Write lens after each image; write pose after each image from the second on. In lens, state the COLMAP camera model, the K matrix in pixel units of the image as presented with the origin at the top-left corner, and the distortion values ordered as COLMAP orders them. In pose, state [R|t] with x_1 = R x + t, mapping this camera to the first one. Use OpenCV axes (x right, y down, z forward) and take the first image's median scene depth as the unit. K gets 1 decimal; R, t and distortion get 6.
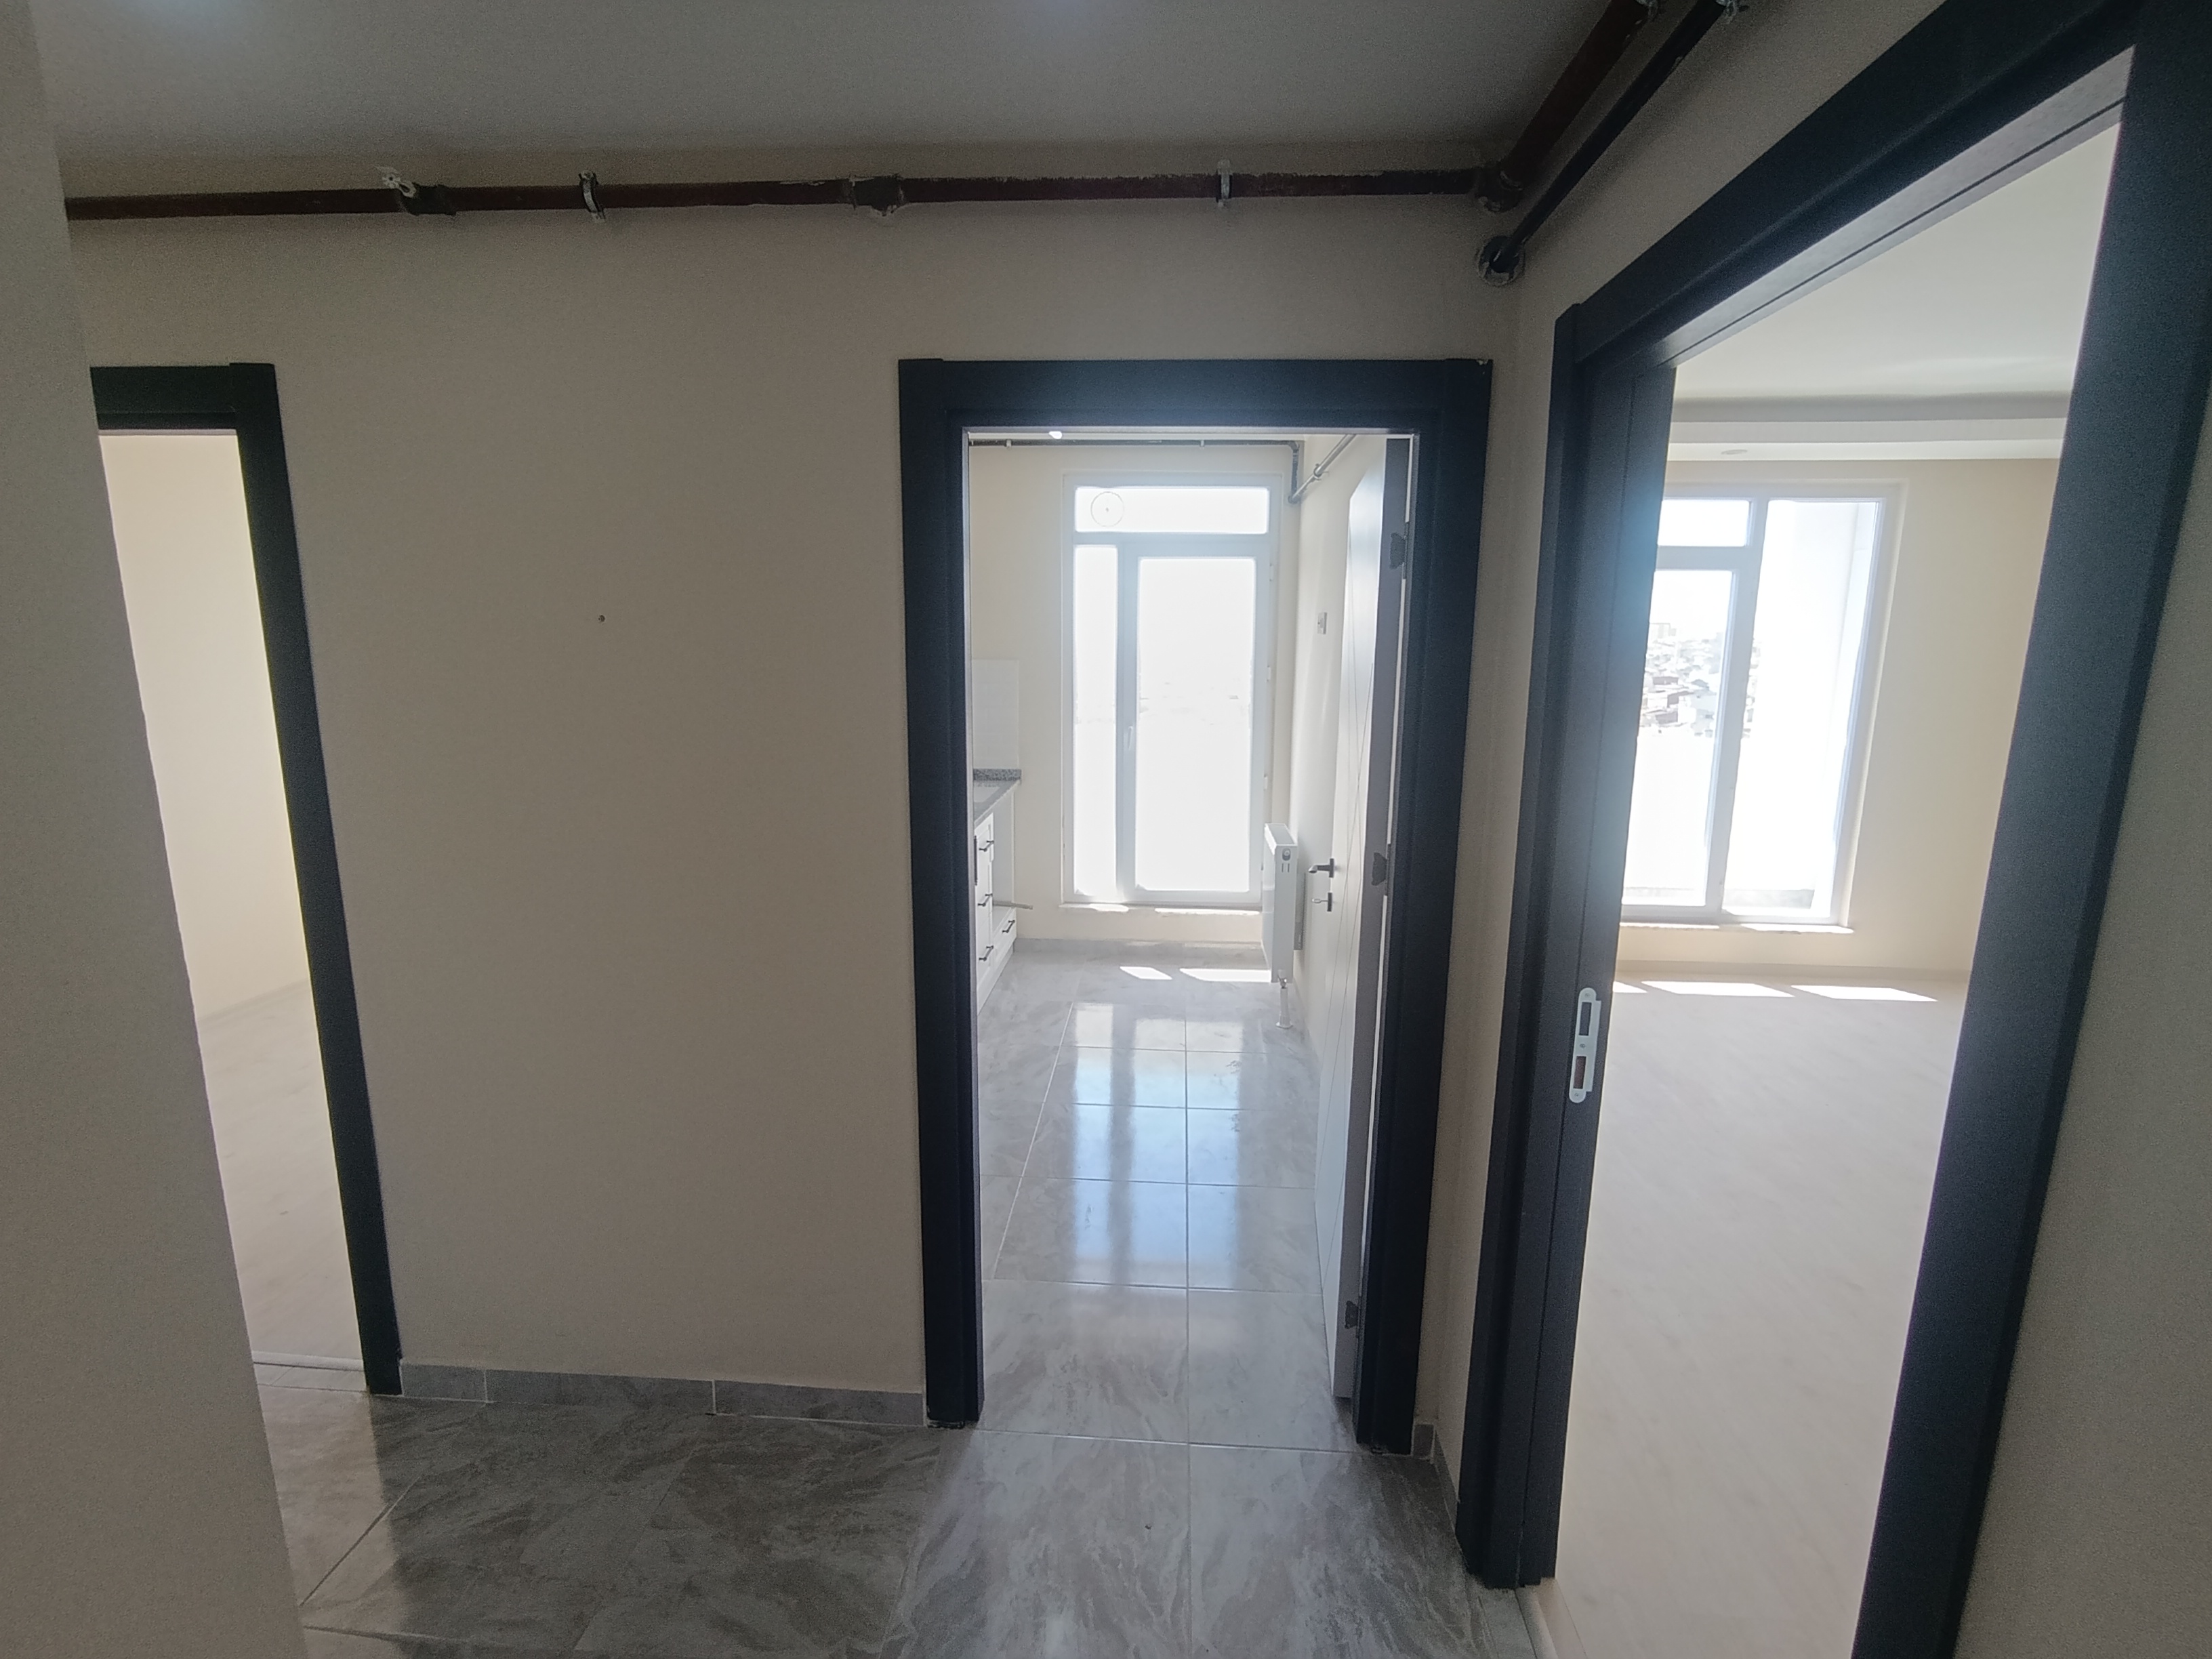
lens RADIAL K [[1193.2, 0, 1099.0], [0, 1193.2, 837.0], [0, 0, 1]] dist [-0.005708, -0.000469]
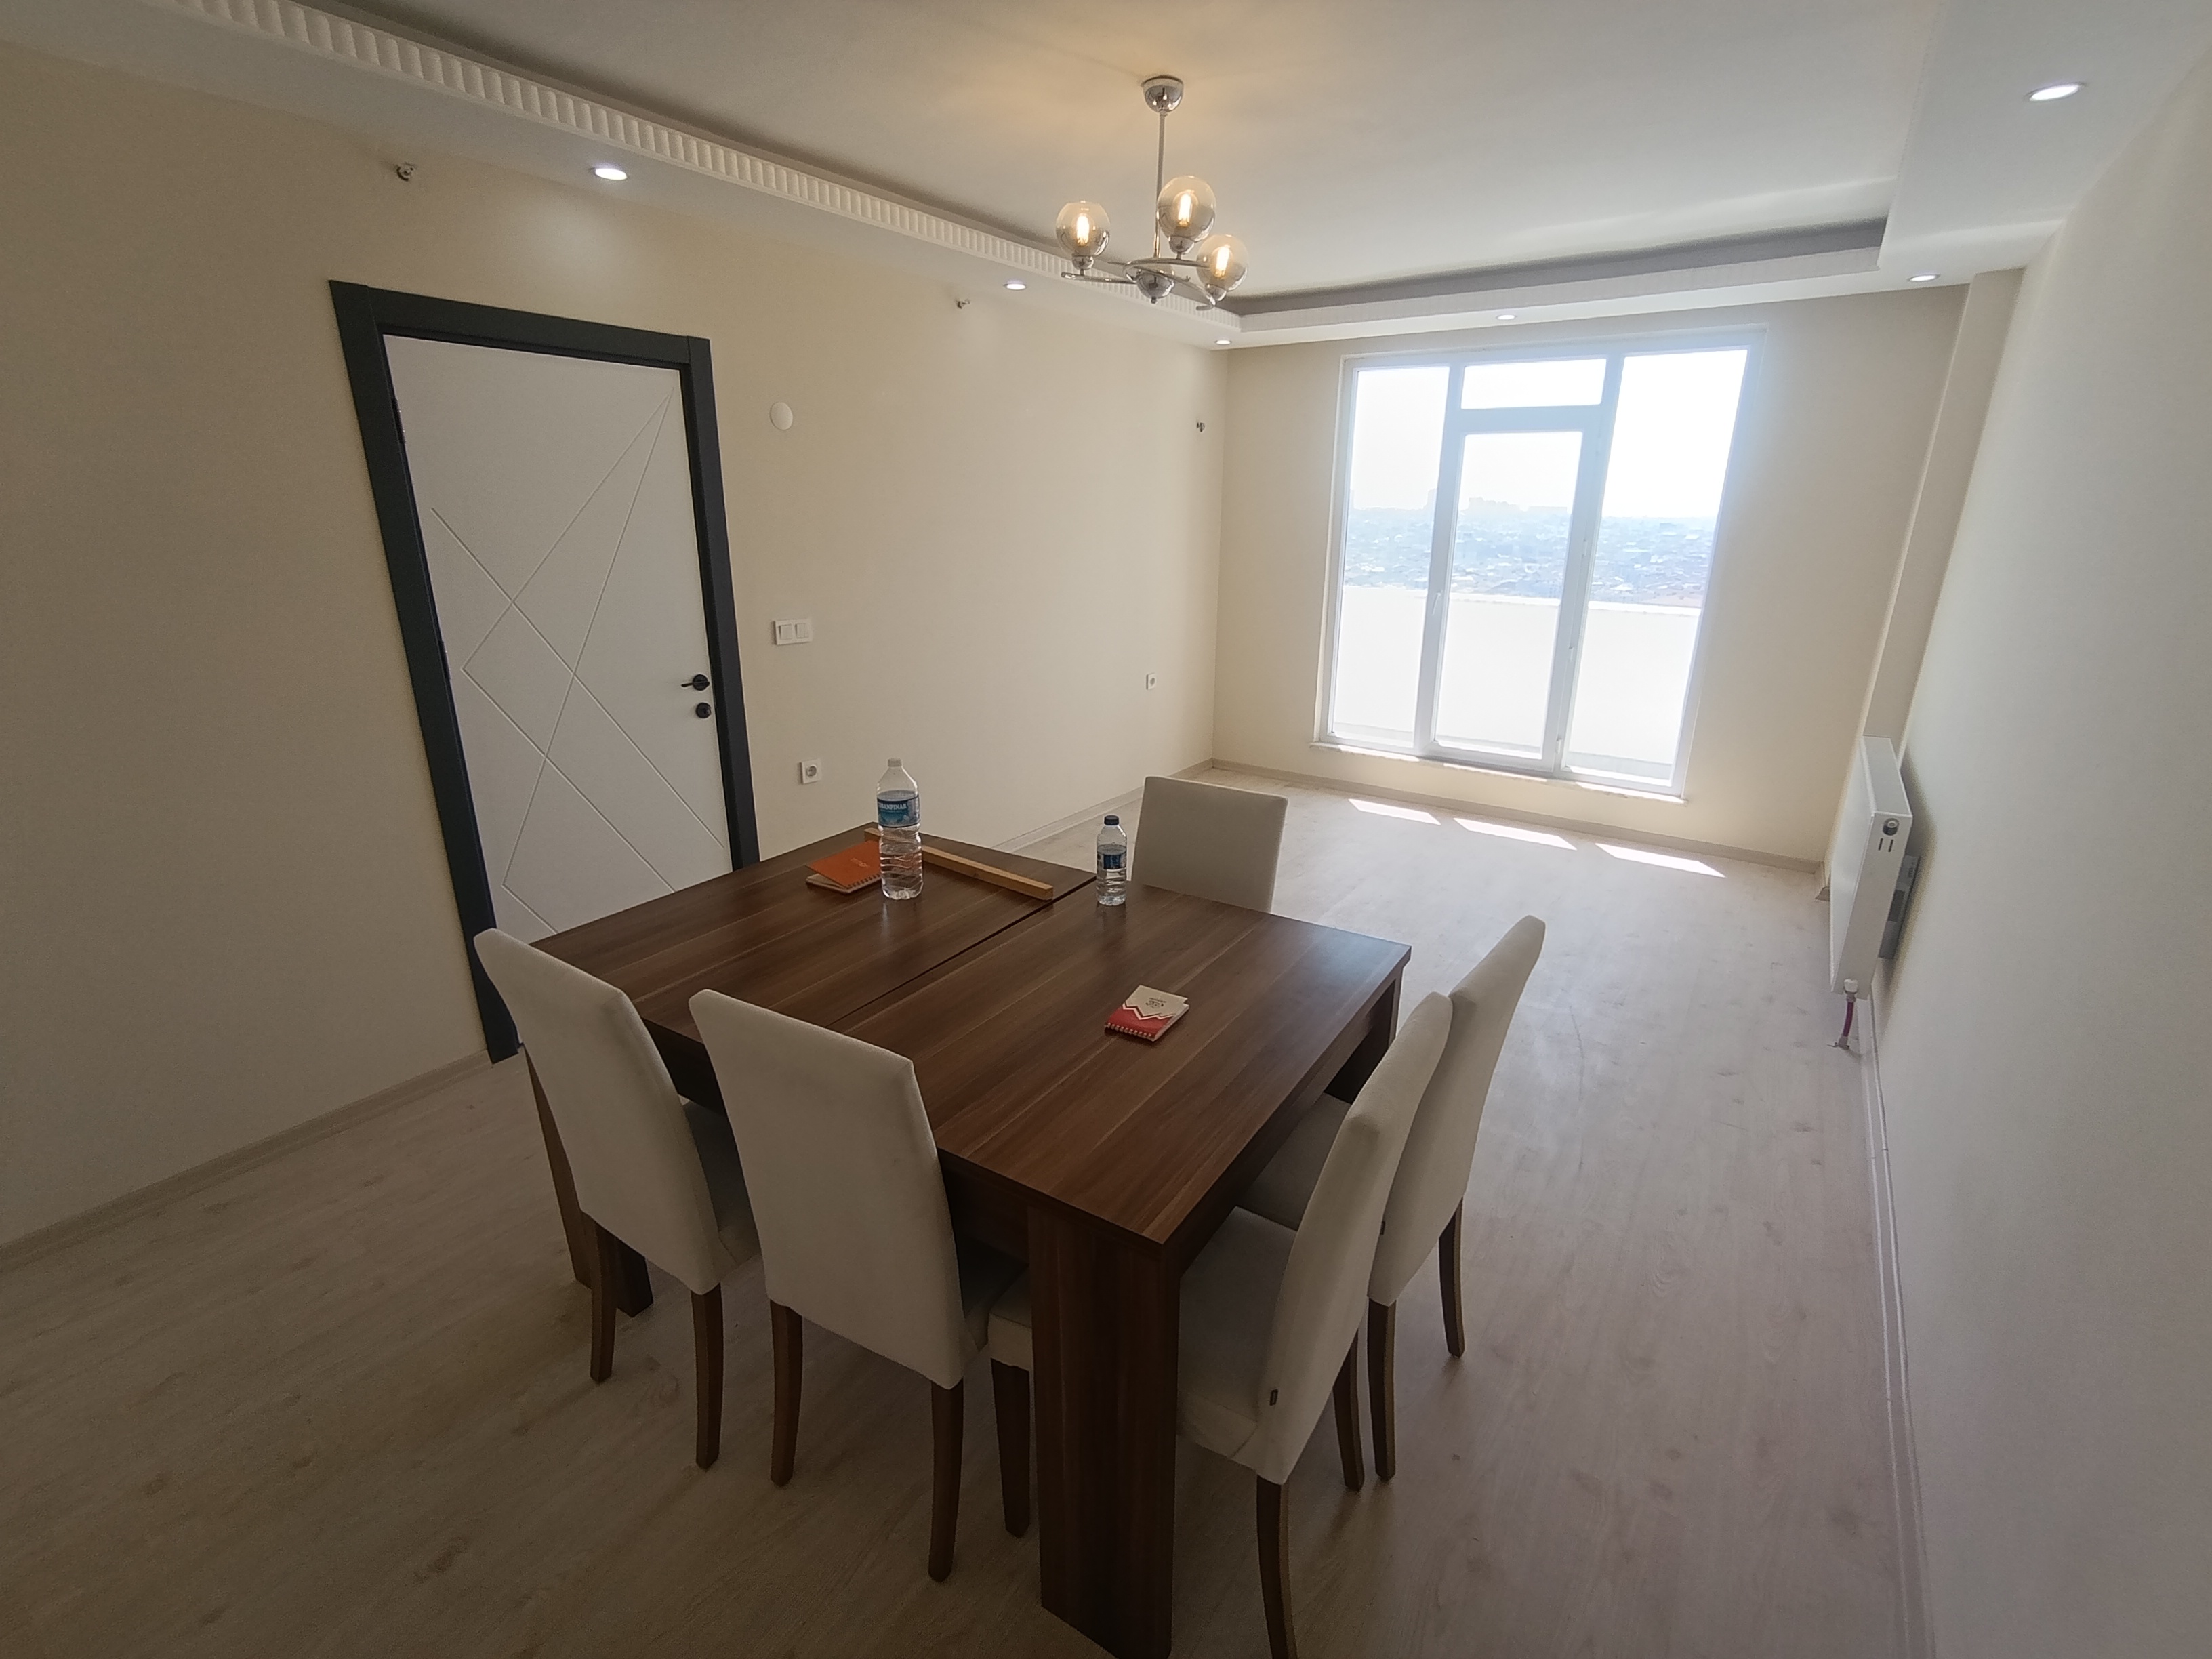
lens RADIAL K [[1040.7, 0, 1108.1], [0, 1040.7, 832.3], [0, 0, 1]] dist [-0.017068, 0.012375]
pose [[0.864954, 0.153264, -0.477876, 0.309342], [-0.090965, 0.984332, 0.151048, 0.008044], [0.493539, -0.087180, 0.865344, 0.001628]]
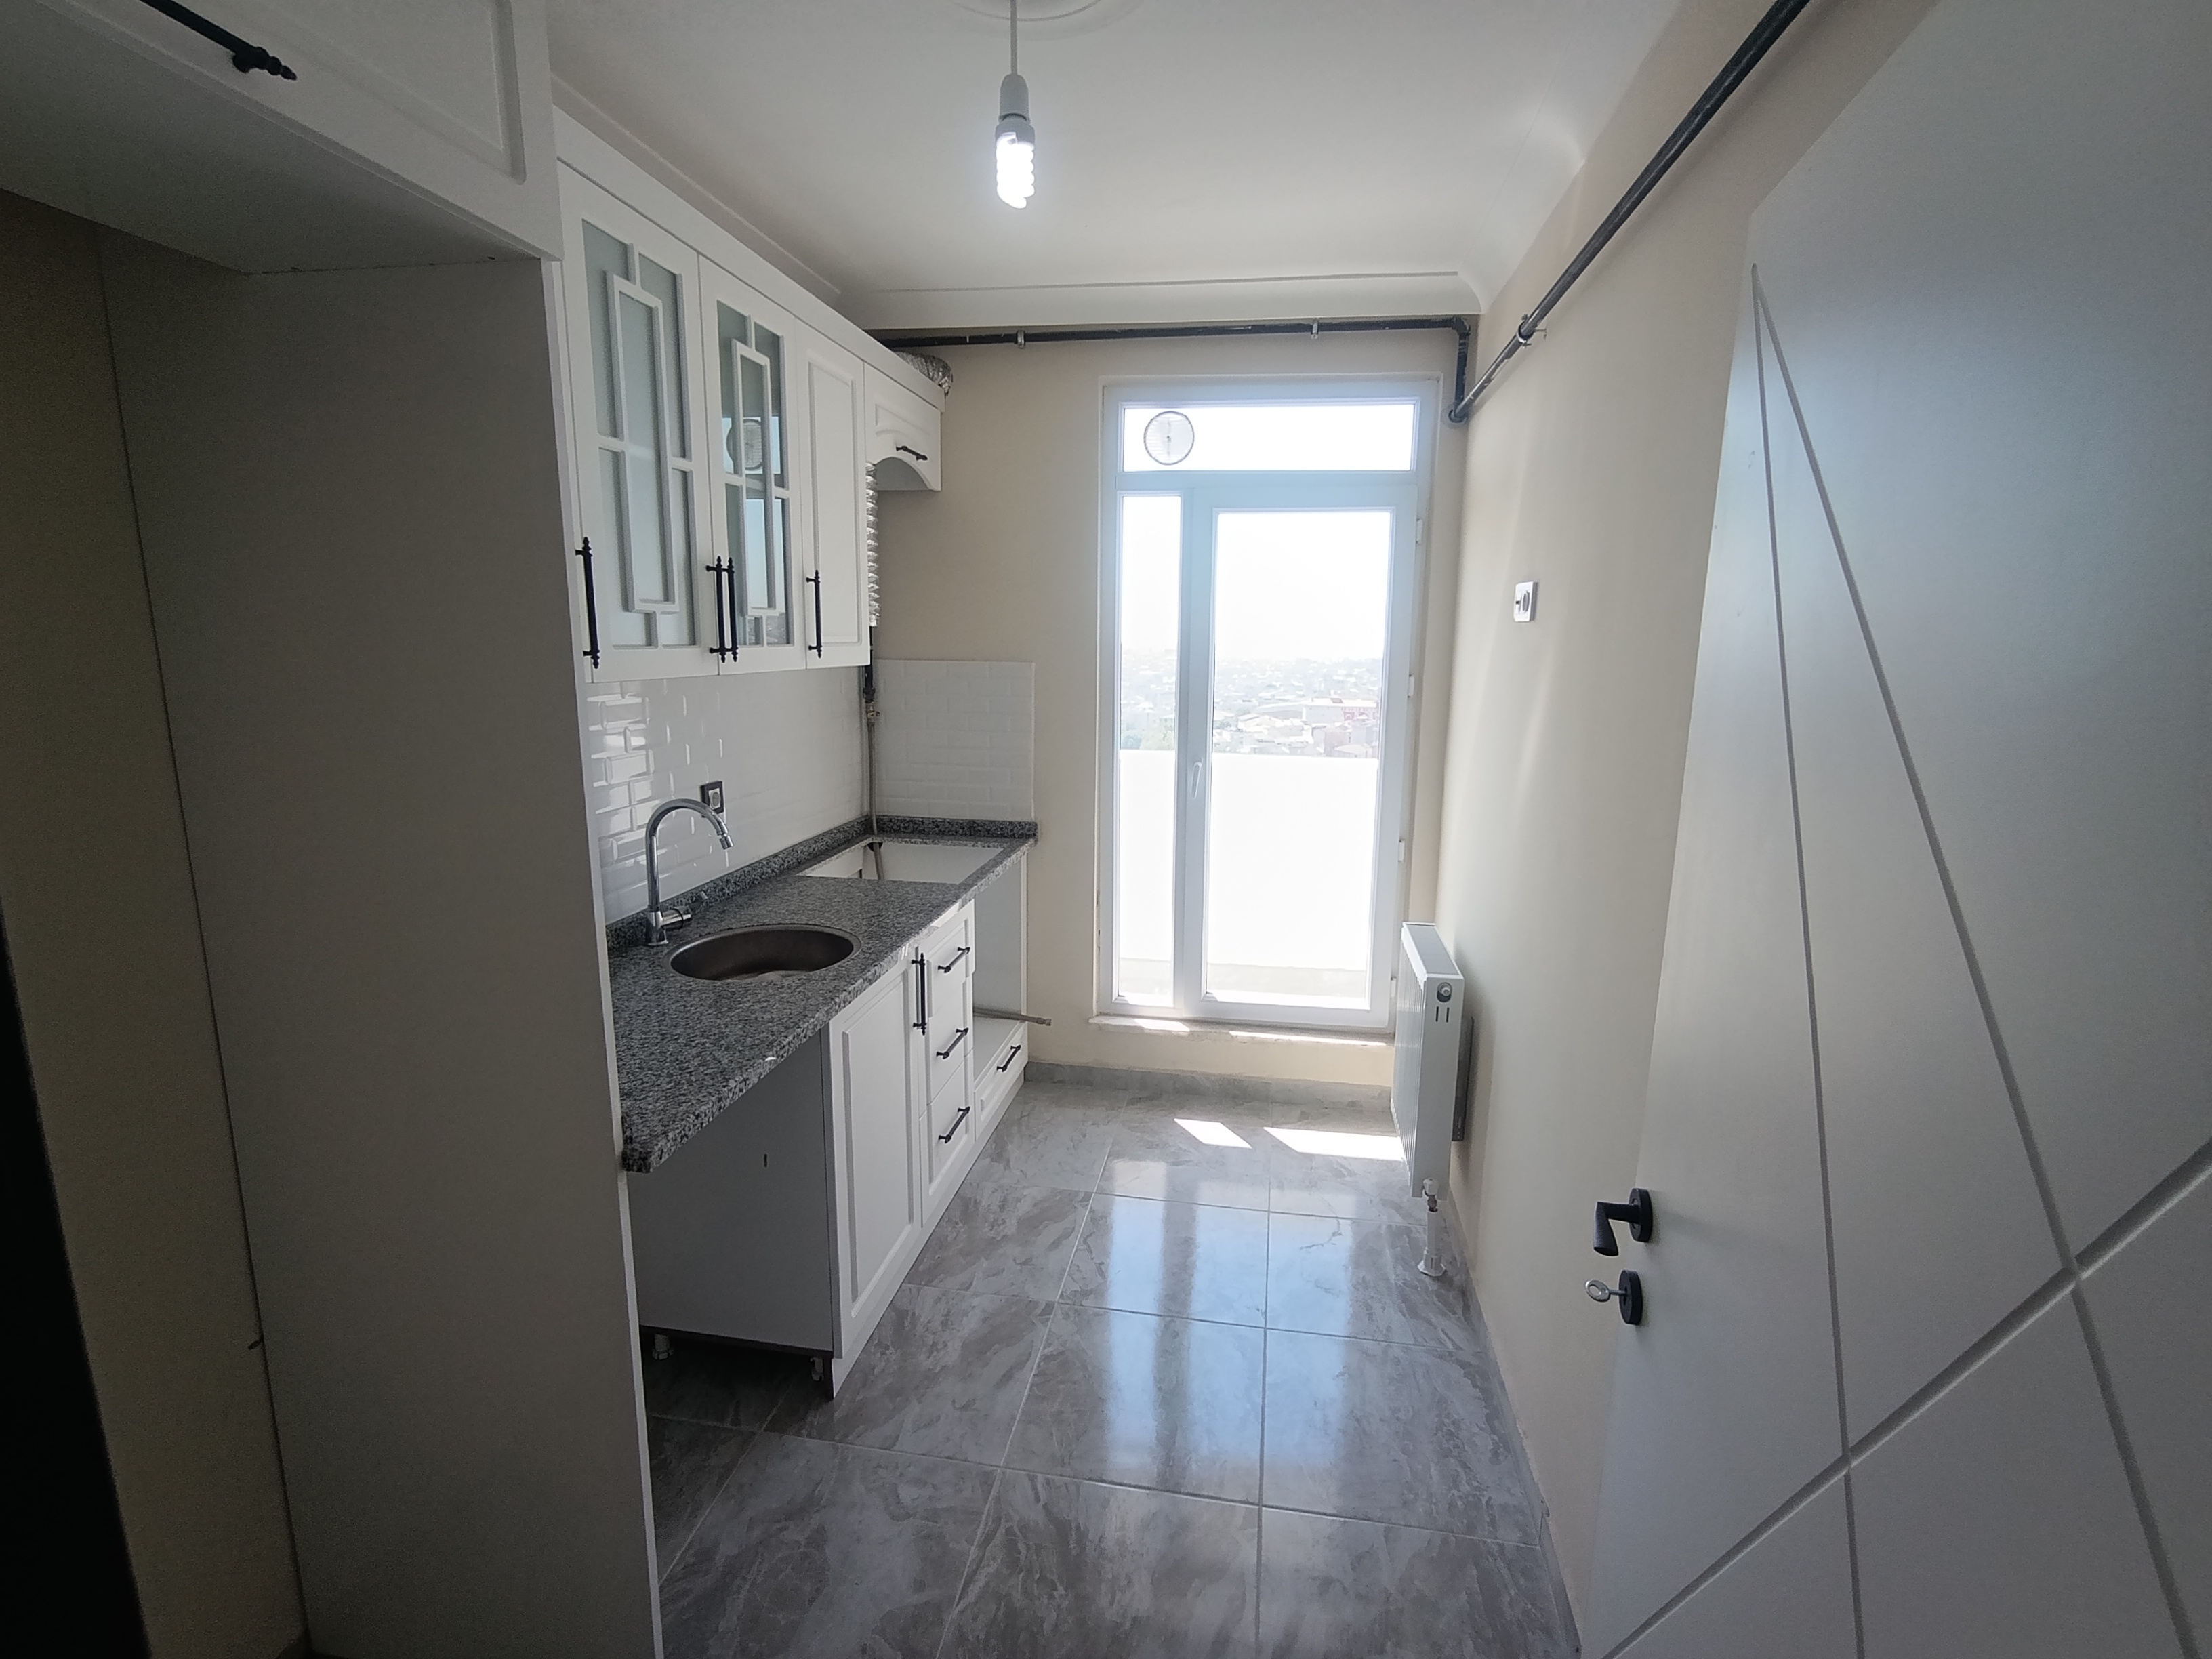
lens RADIAL K [[1040.7, 0, 1107.7], [0, 1040.7, 821.2], [0, 0, 1]] dist [-0.017068, 0.012375]
pose [[0.994896, 0.020900, -0.098713, 0.035030], [-0.020873, 0.999781, 0.001308, -0.060568], [0.098719, 0.000759, 0.995115, 0.417928]]
